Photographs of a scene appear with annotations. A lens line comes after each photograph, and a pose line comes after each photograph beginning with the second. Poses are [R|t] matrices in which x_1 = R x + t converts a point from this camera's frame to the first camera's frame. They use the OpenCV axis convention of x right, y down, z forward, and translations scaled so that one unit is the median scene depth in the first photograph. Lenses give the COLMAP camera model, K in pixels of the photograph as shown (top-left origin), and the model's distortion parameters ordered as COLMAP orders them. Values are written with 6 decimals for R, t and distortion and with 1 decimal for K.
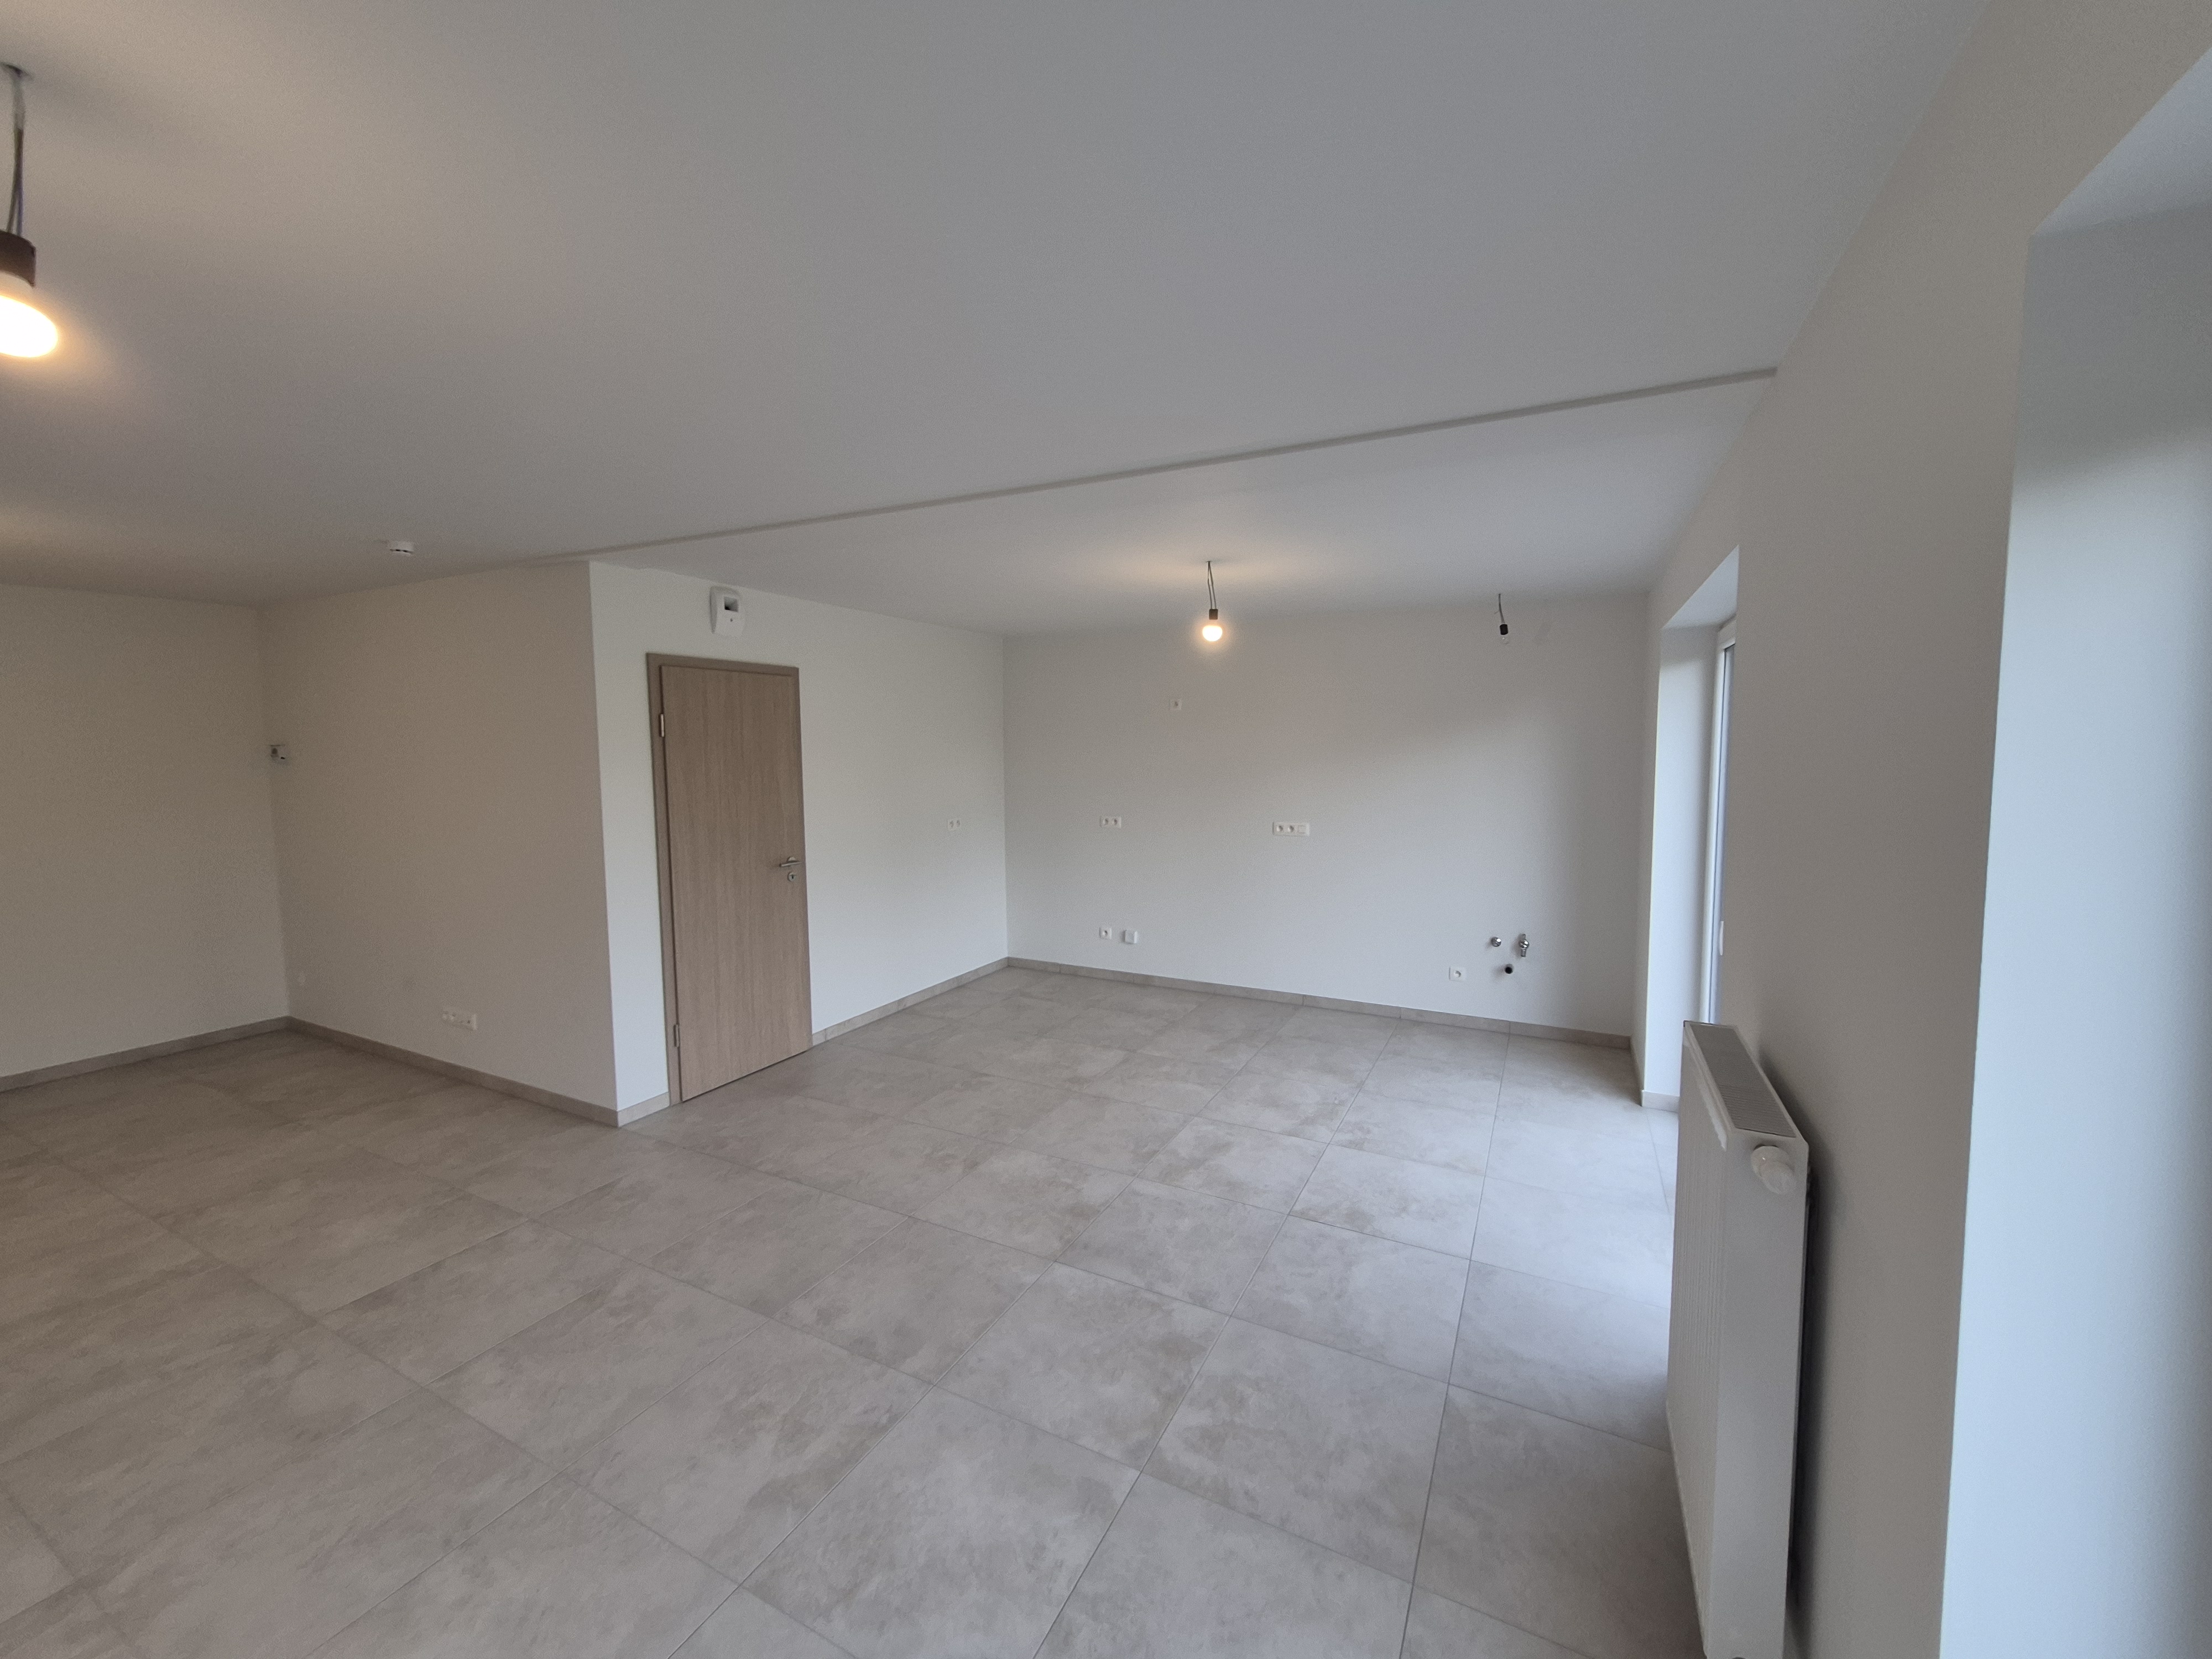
lens RADIAL K [[870.2, 0, 1103.5], [0, 870.2, 822.2], [0, 0, 1]] dist [-0.002937, -0.000769]
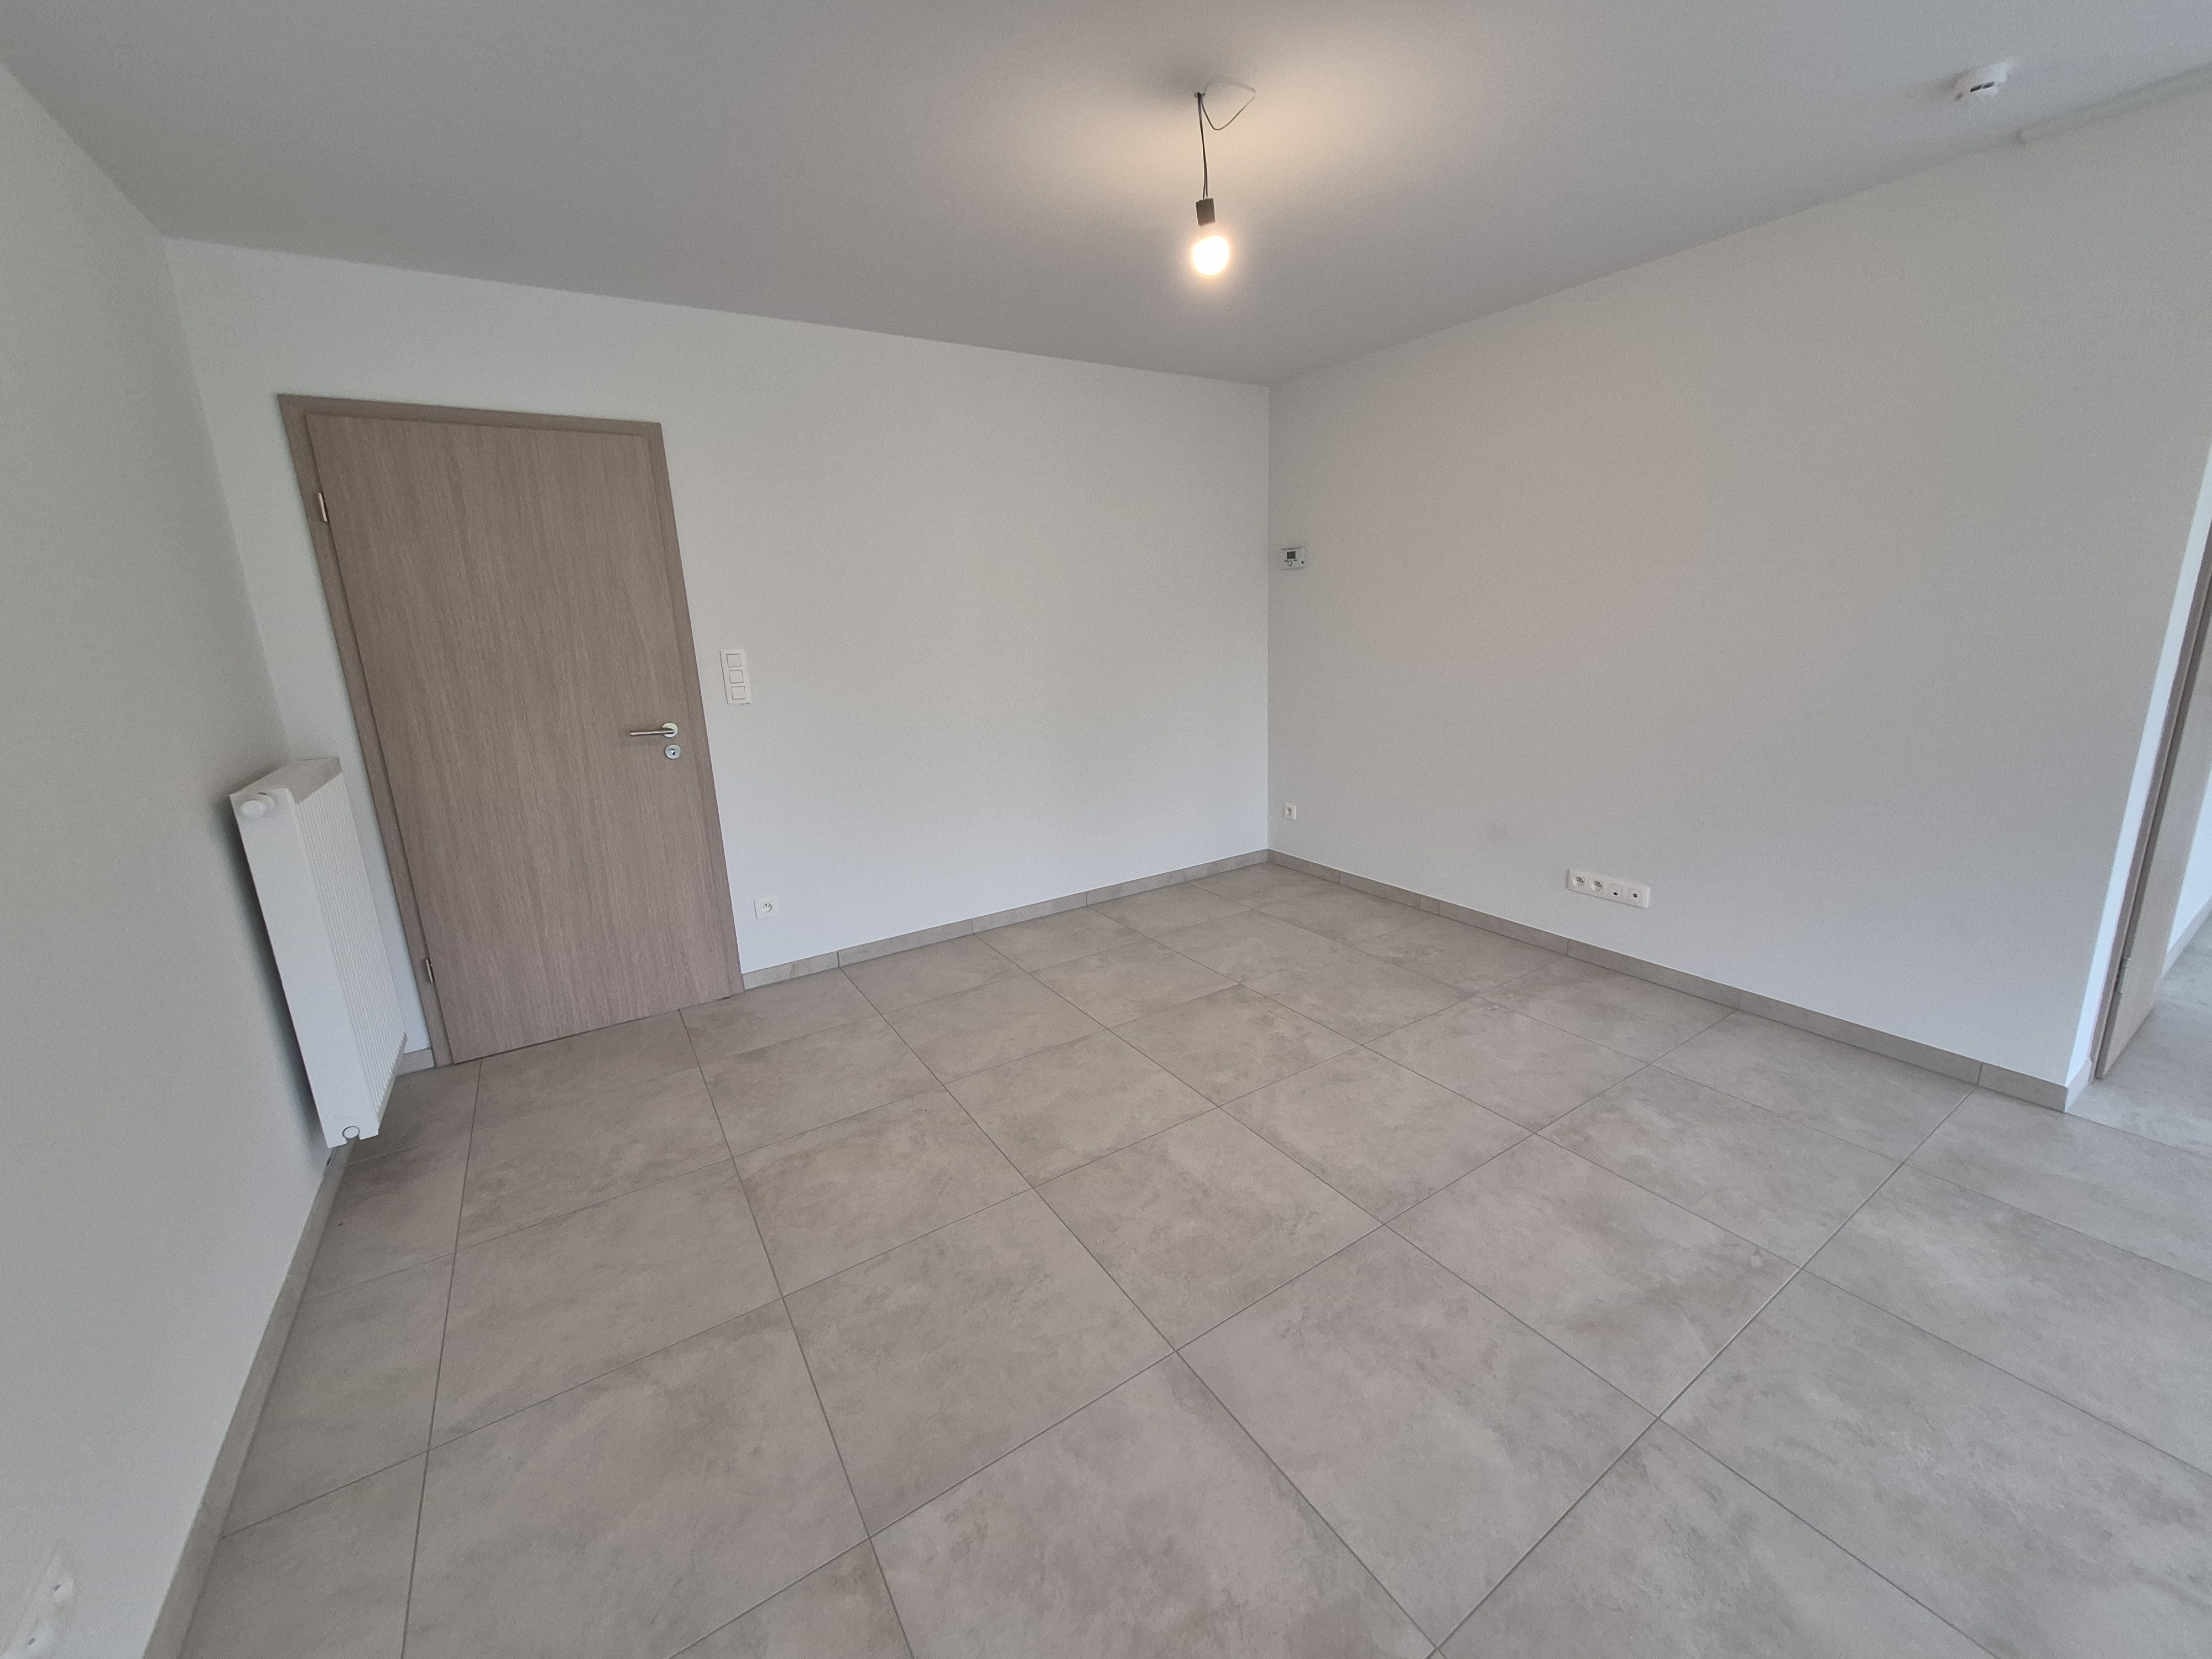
lens RADIAL K [[870.2, 0, 1119.4], [0, 870.2, 821.4], [0, 0, 1]] dist [-0.002937, -0.000769]
pose [[0.854470, 0.093423, -0.511032, -0.816071], [-0.009367, 0.986308, 0.164648, 0.053650], [0.519417, -0.135900, 0.843645, 0.162380]]
